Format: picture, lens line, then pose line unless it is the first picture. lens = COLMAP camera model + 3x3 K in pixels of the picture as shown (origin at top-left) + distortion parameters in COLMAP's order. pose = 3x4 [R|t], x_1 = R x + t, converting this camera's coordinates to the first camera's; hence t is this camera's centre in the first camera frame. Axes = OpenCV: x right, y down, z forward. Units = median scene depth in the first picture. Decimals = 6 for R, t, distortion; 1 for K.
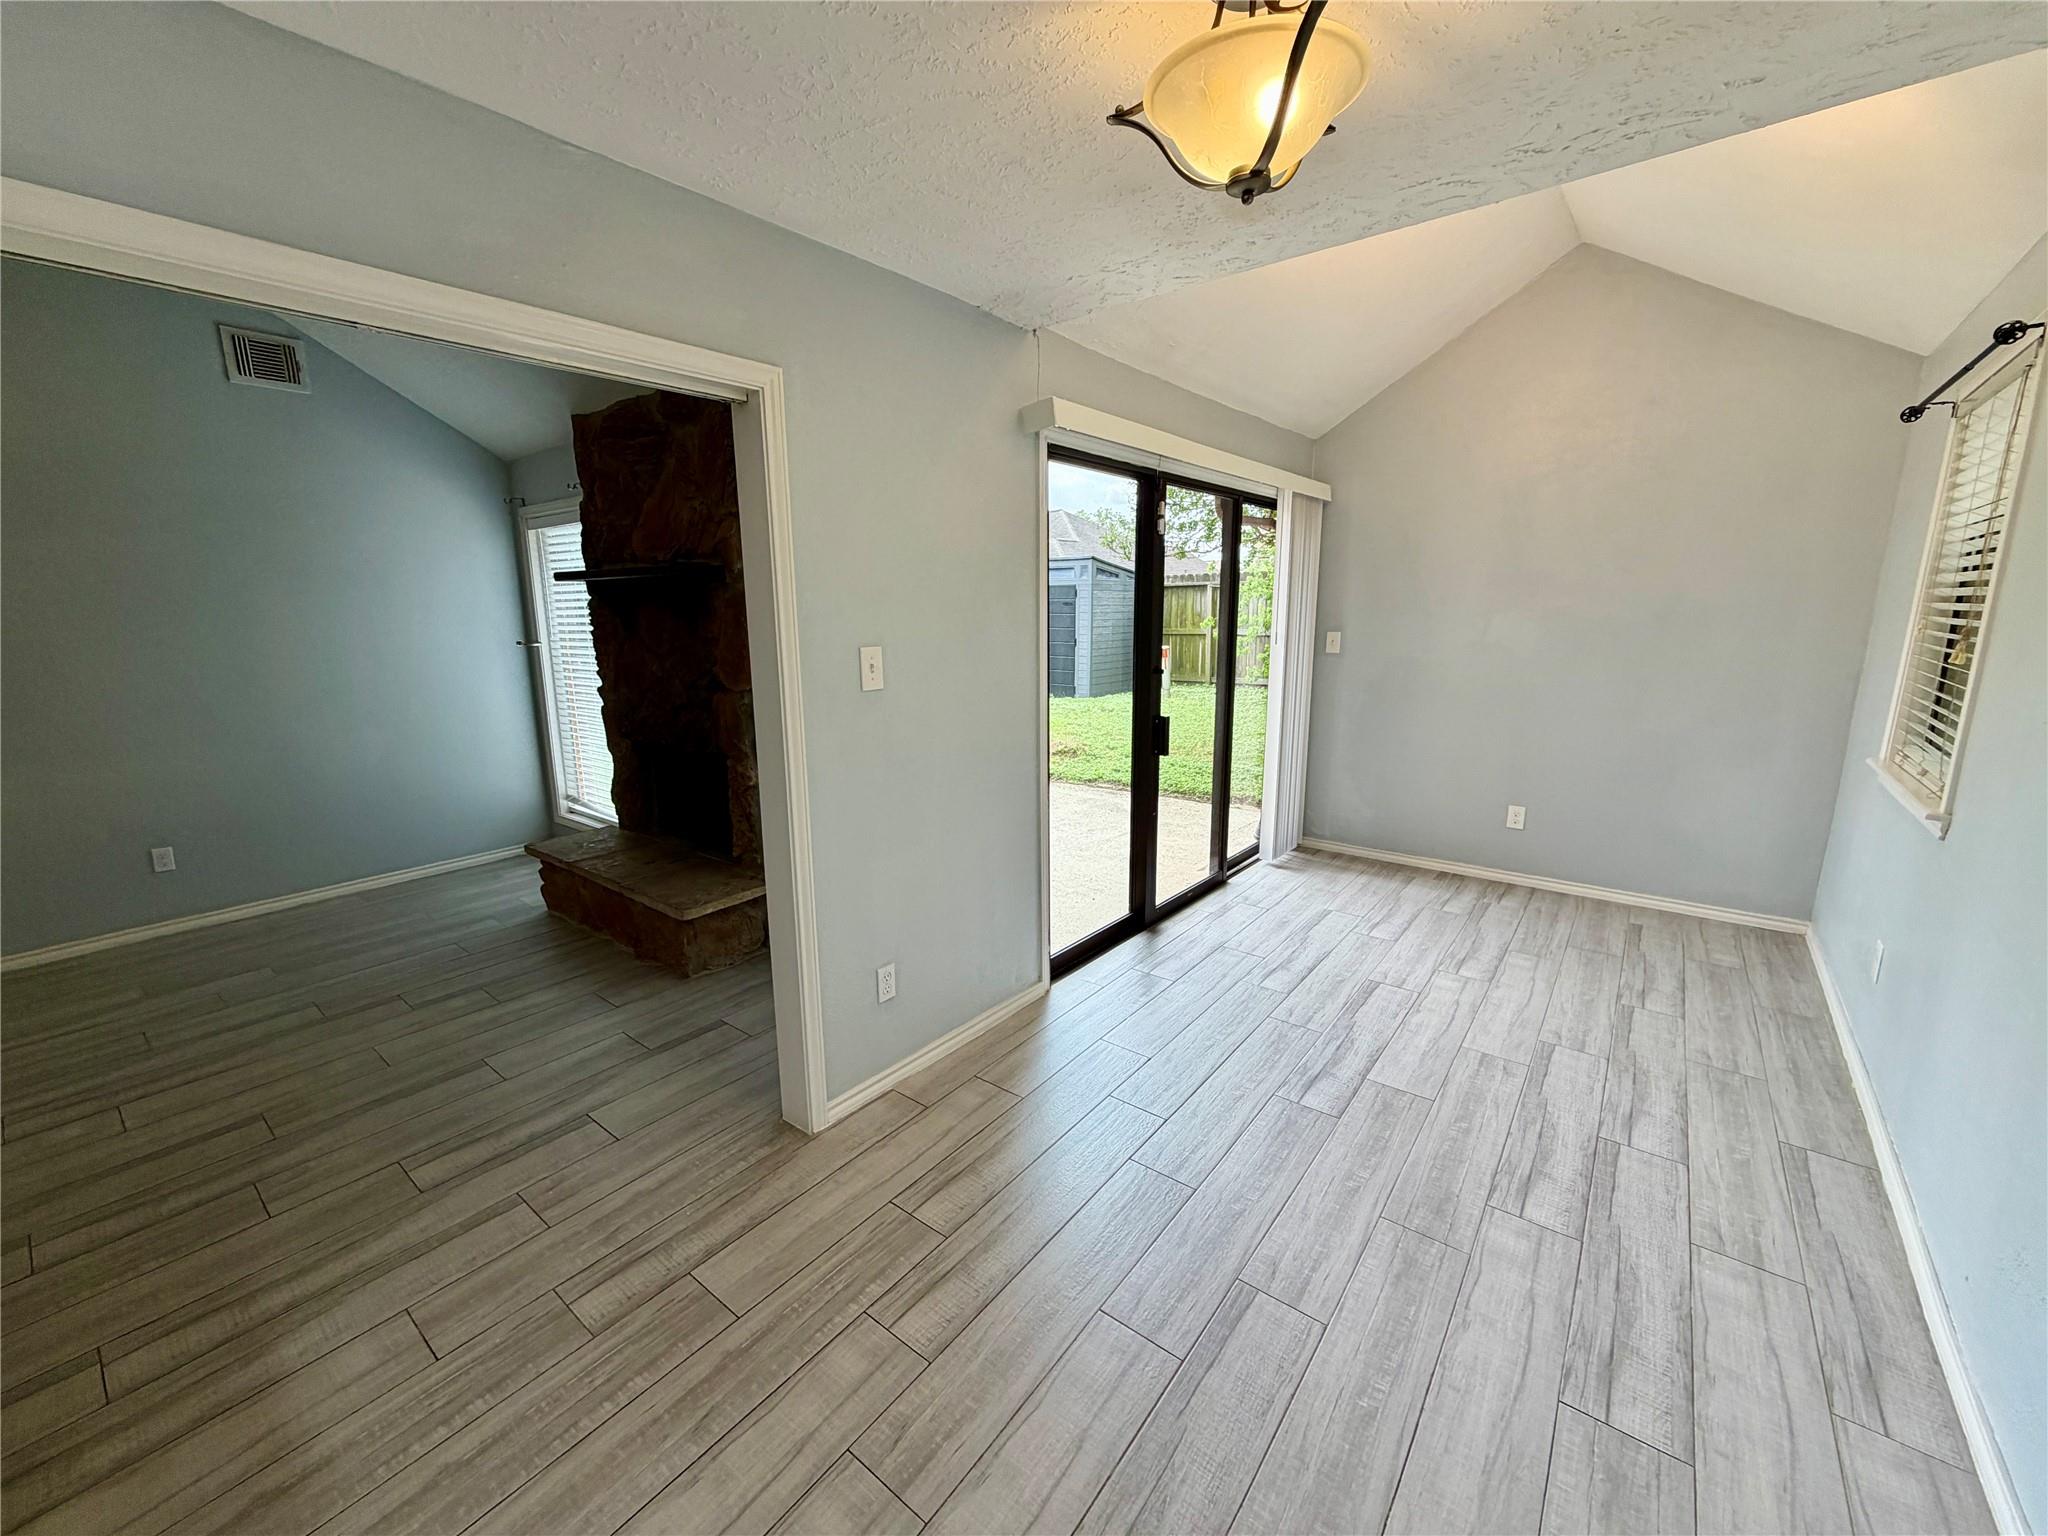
lens RADIAL K [[816.1, 0, 1028.0], [0, 816.1, 775.9], [0, 0, 1]] dist [-0.002747, -0.001056]
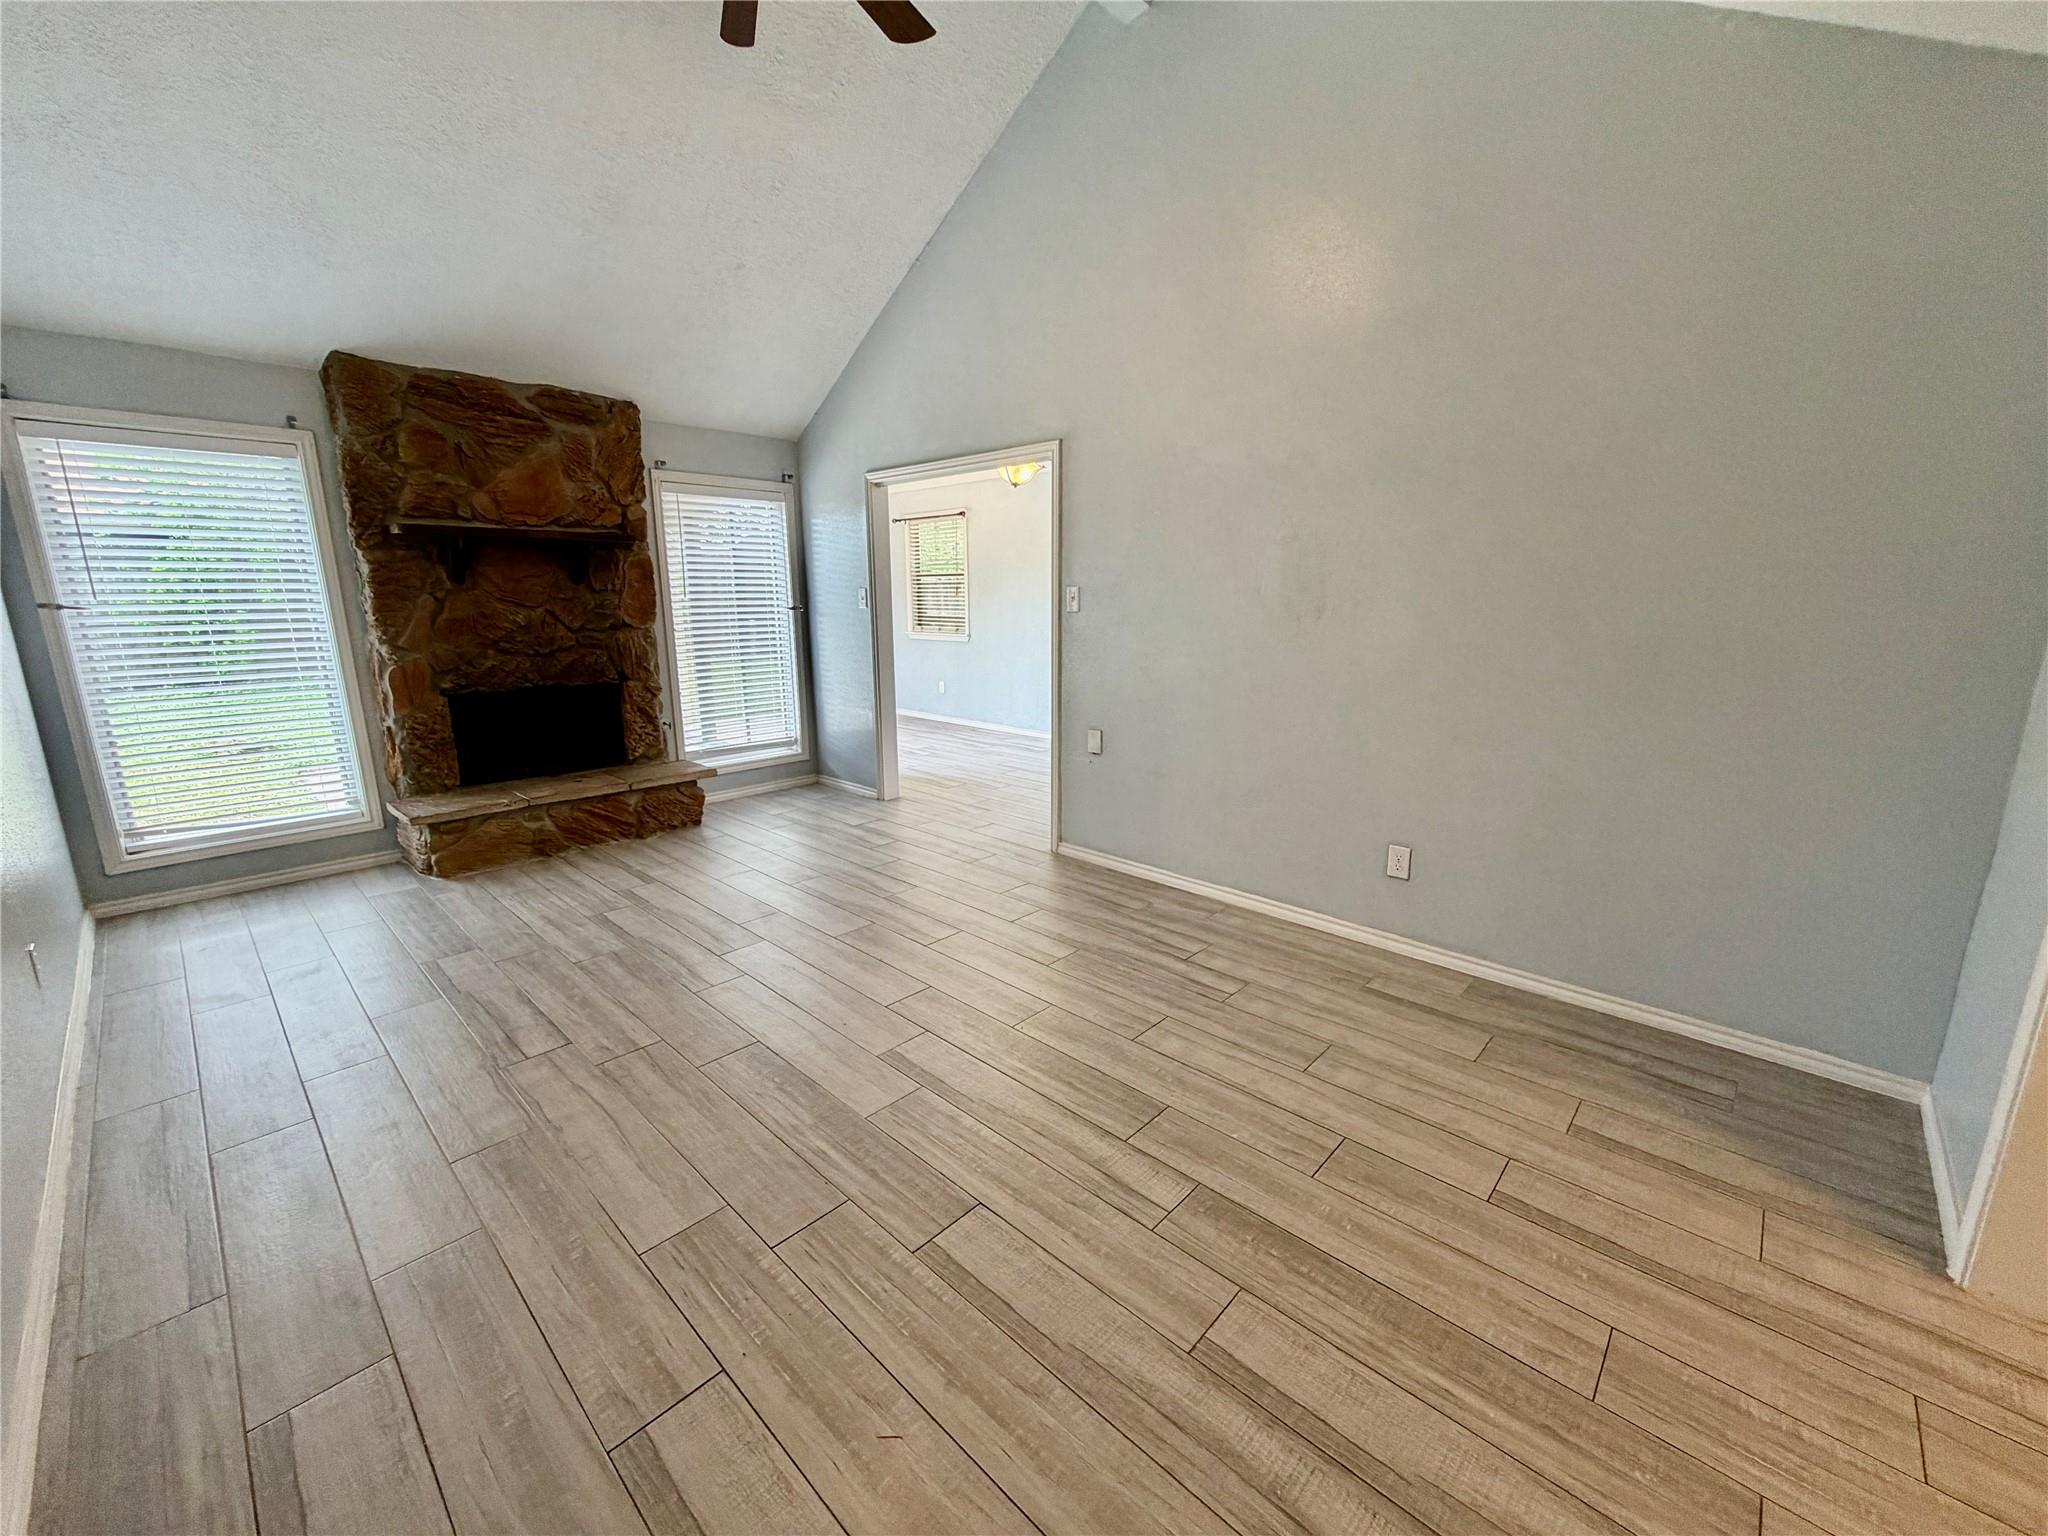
lens RADIAL K [[816.1, 0, 1022.2], [0, 816.1, 765.4], [0, 0, 1]] dist [-0.002747, -0.001056]
pose [[0.094351, -0.200178, 0.975206, -1.672847], [0.206690, 0.962170, 0.177505, 0.009028], [-0.973846, 0.184818, 0.132157, 0.230210]]
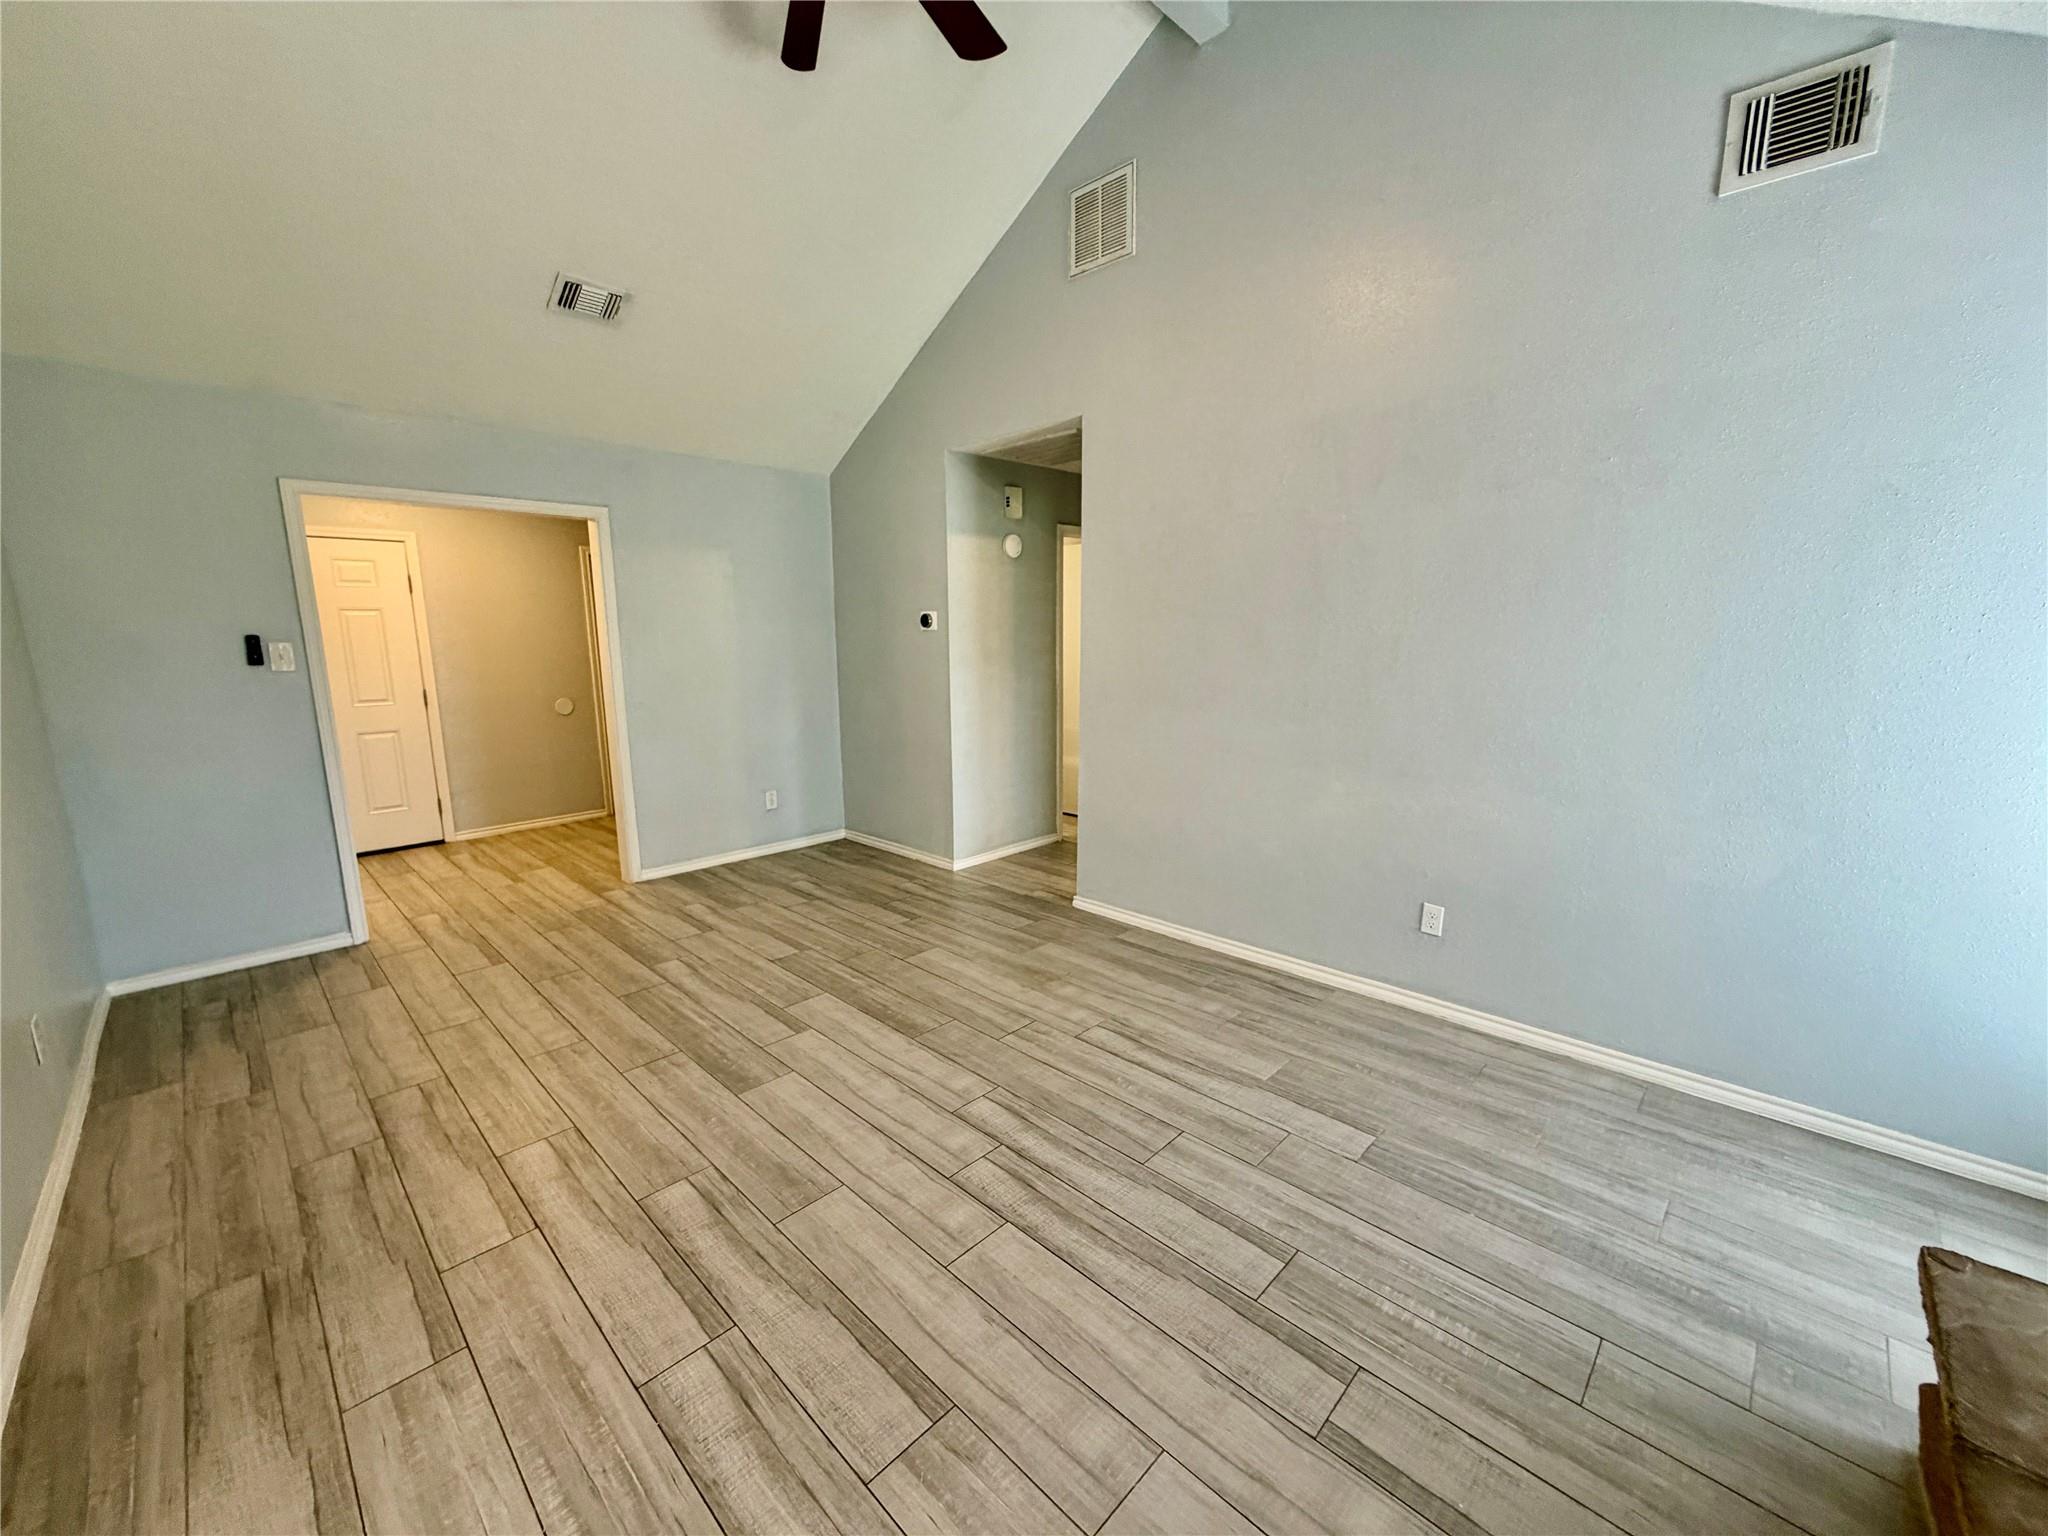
lens RADIAL K [[816.1, 0, 1026.3], [0, 816.1, 773.1], [0, 0, 1]] dist [-0.002747, -0.001056]
pose [[-0.108885, 0.182656, -0.977129, -0.313723], [-0.198925, 0.959086, 0.201450, -0.119845], [0.973947, 0.216310, -0.068095, 0.702292]]
